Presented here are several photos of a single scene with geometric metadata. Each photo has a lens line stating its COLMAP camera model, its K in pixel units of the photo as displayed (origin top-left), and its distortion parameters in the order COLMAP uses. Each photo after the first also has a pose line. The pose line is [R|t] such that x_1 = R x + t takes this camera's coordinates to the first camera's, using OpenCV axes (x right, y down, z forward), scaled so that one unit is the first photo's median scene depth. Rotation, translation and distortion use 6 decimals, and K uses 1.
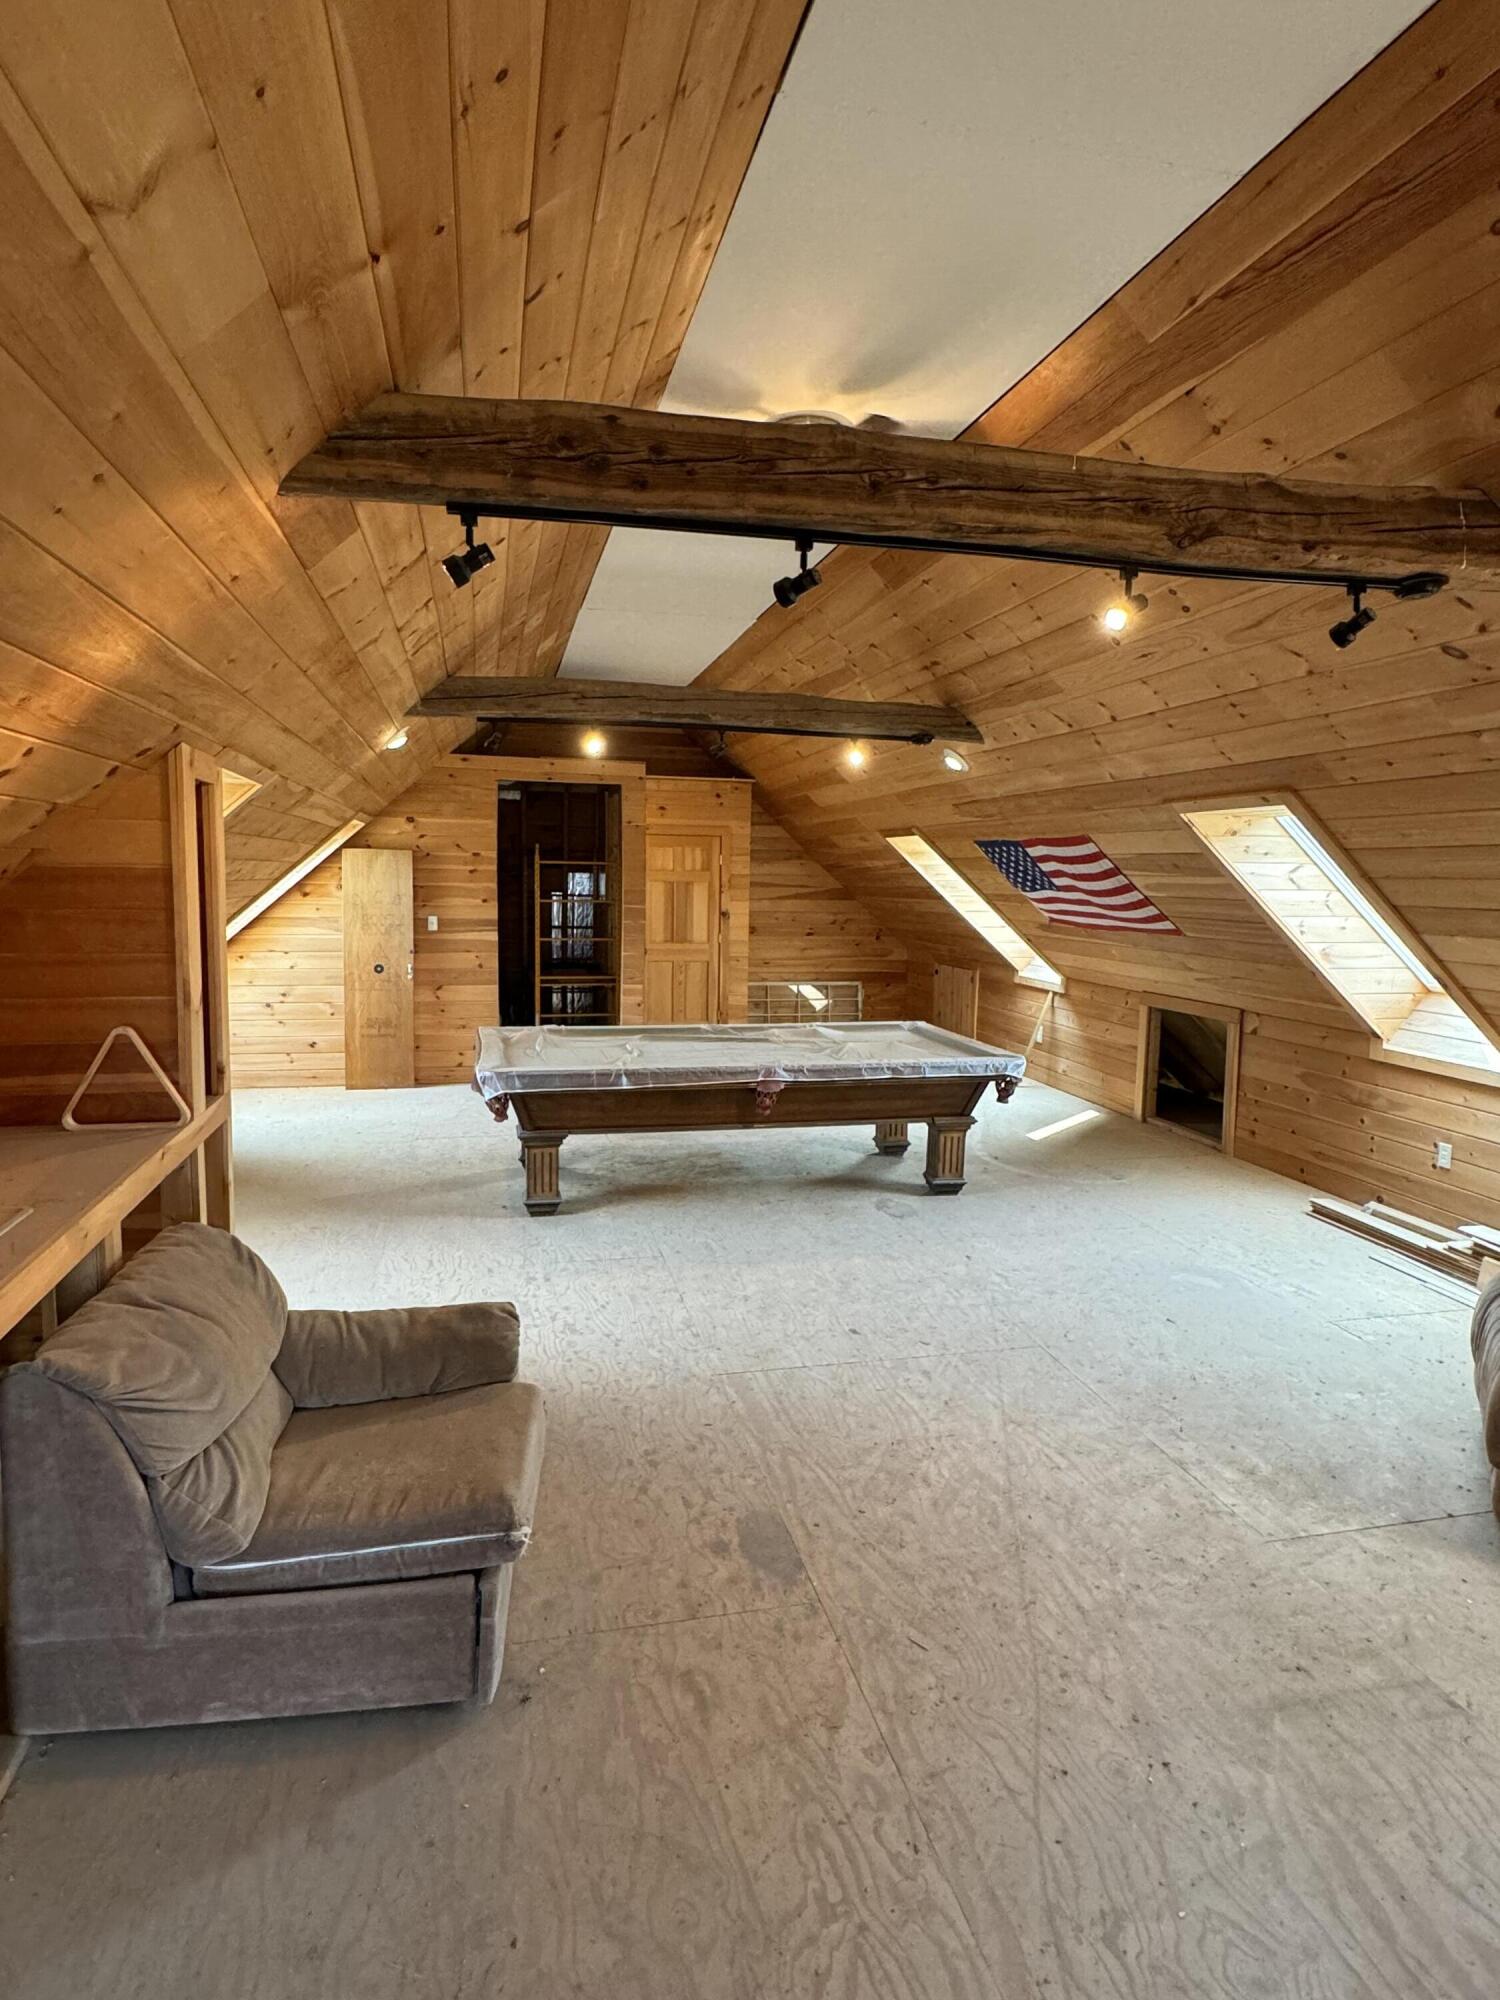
lens RADIAL K [[1124.9, 0, 746.3], [0, 1124.9, 997.5], [0, 0, 1]] dist [-0.001786, -0.000067]
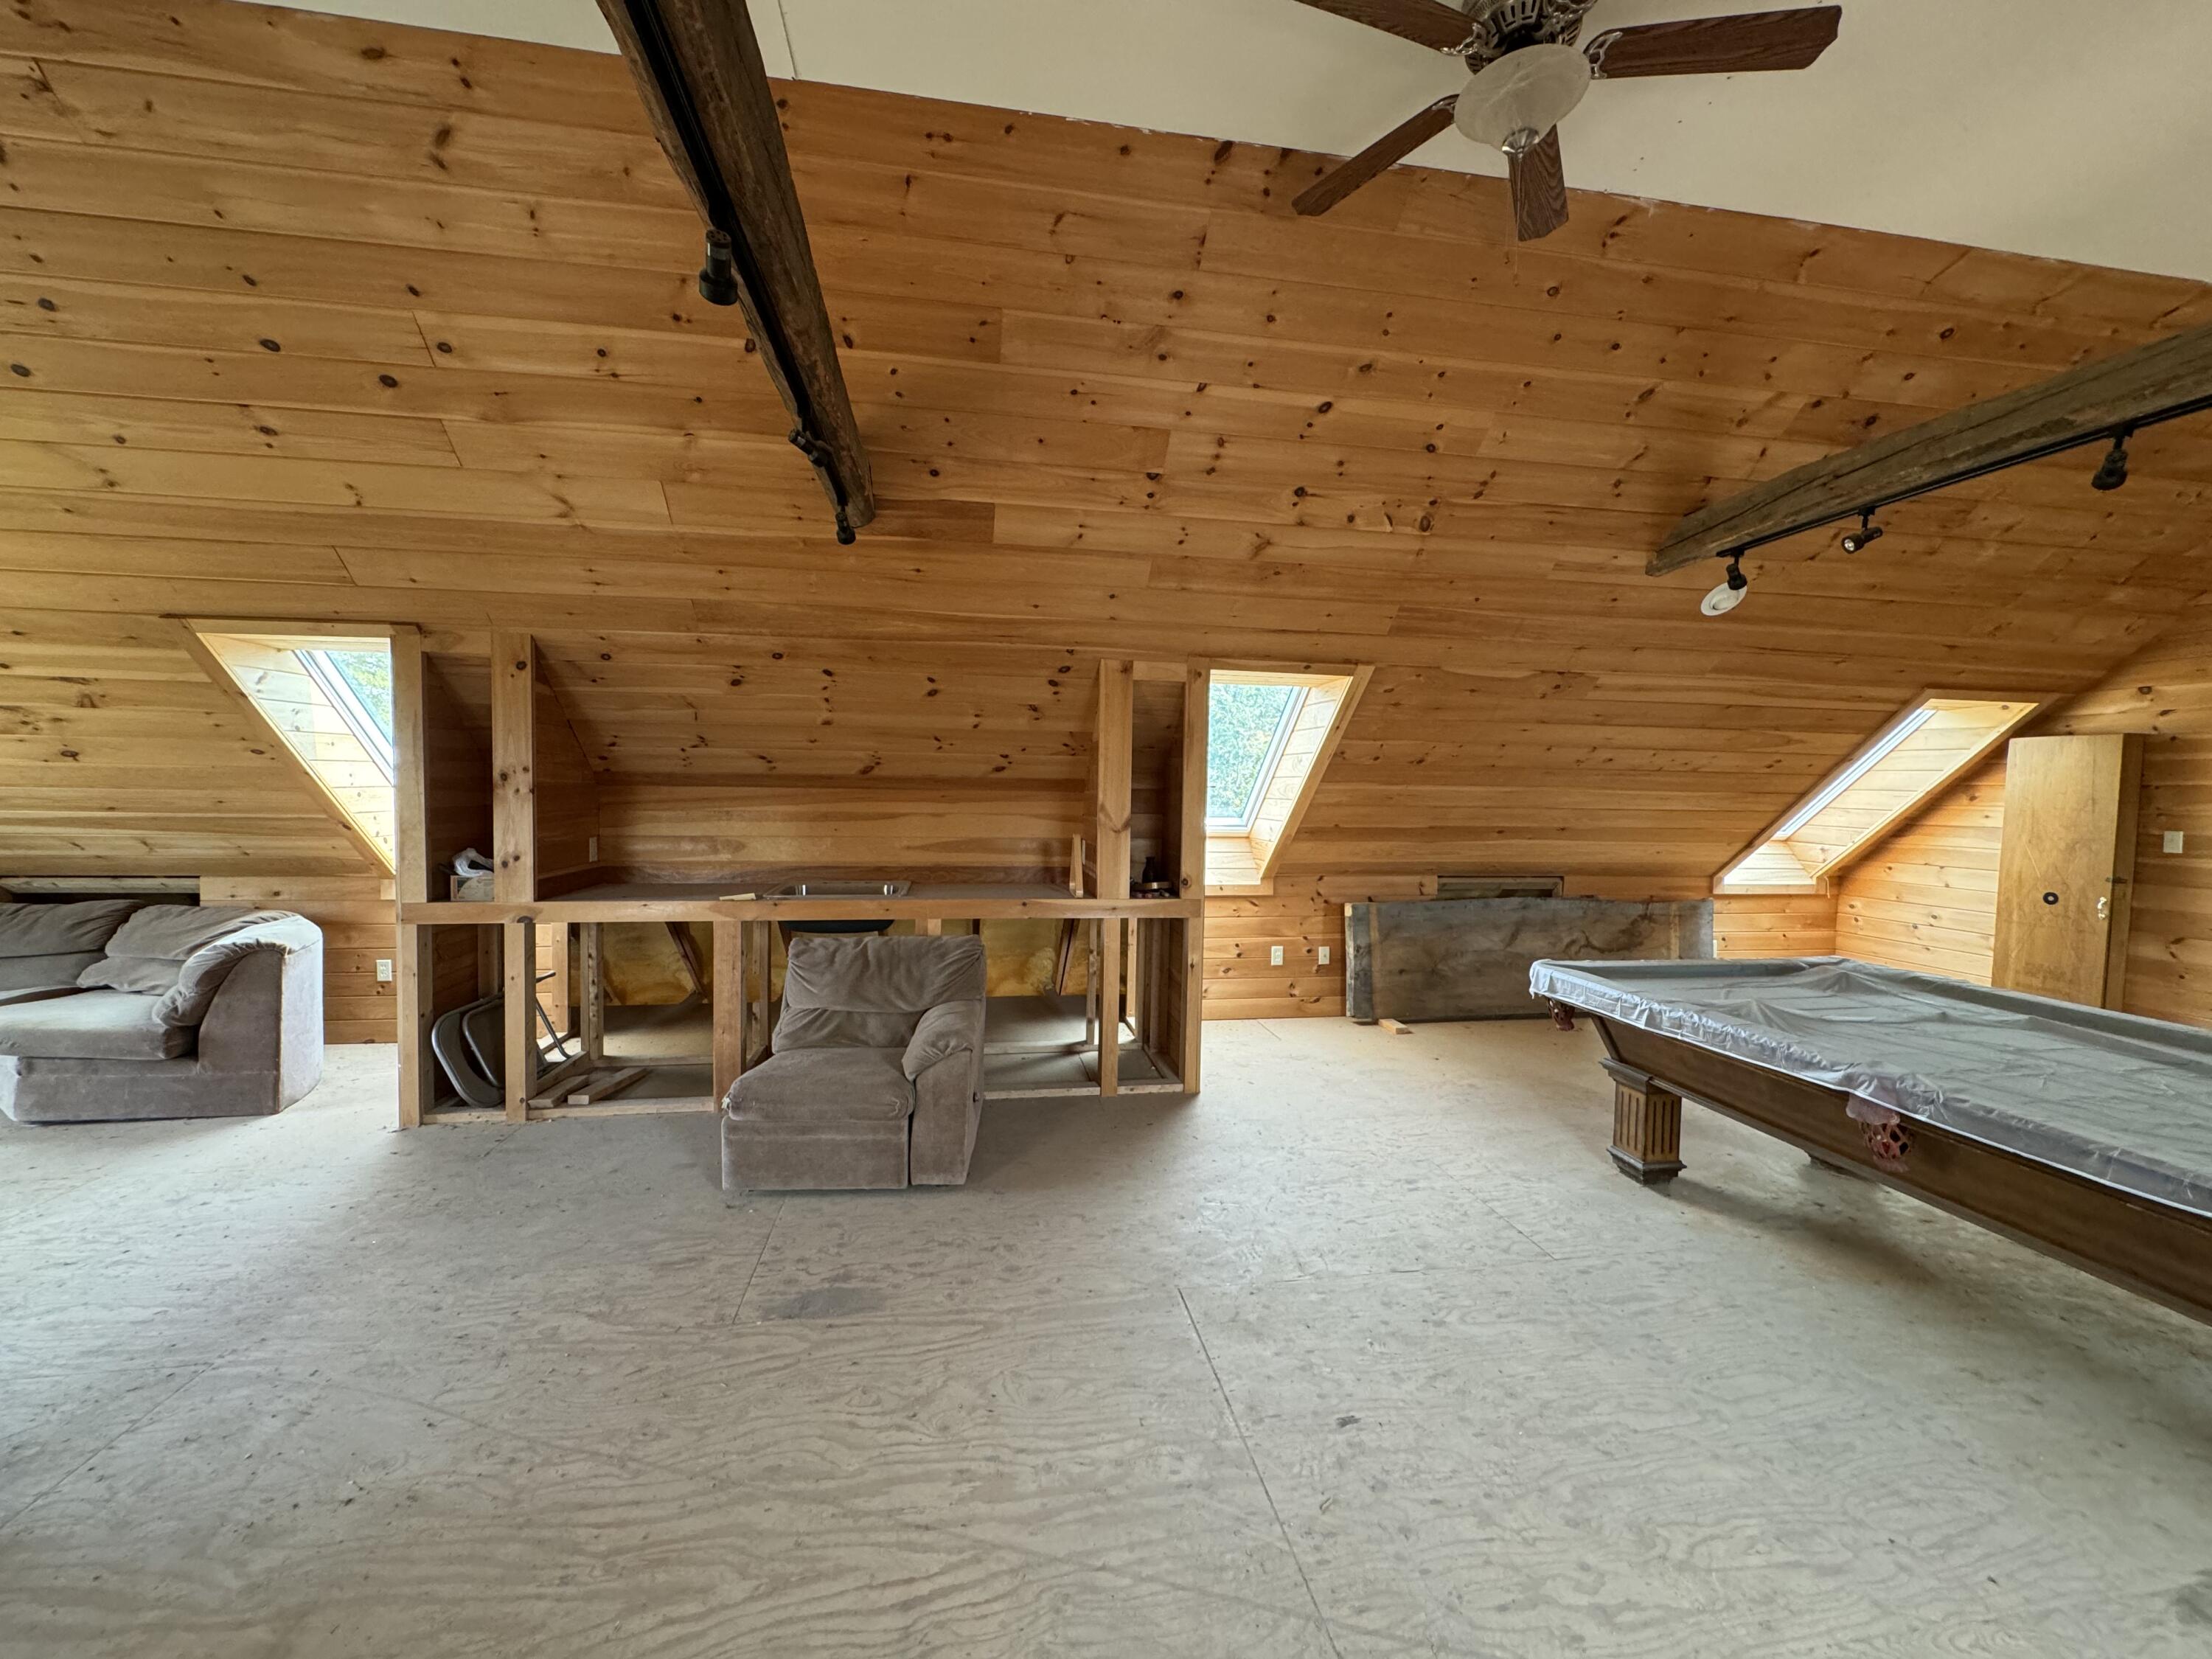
lens RADIAL K [[879.4, 0, 1106.3], [0, 879.4, 829.8], [0, 0, 1]] dist [-0.001474, -0.000568]
pose [[-0.061204, 0.031479, -0.997629, 0.441409], [-0.128034, 0.990998, 0.039125, -0.020797], [0.989880, 0.130125, -0.056622, 0.654896]]
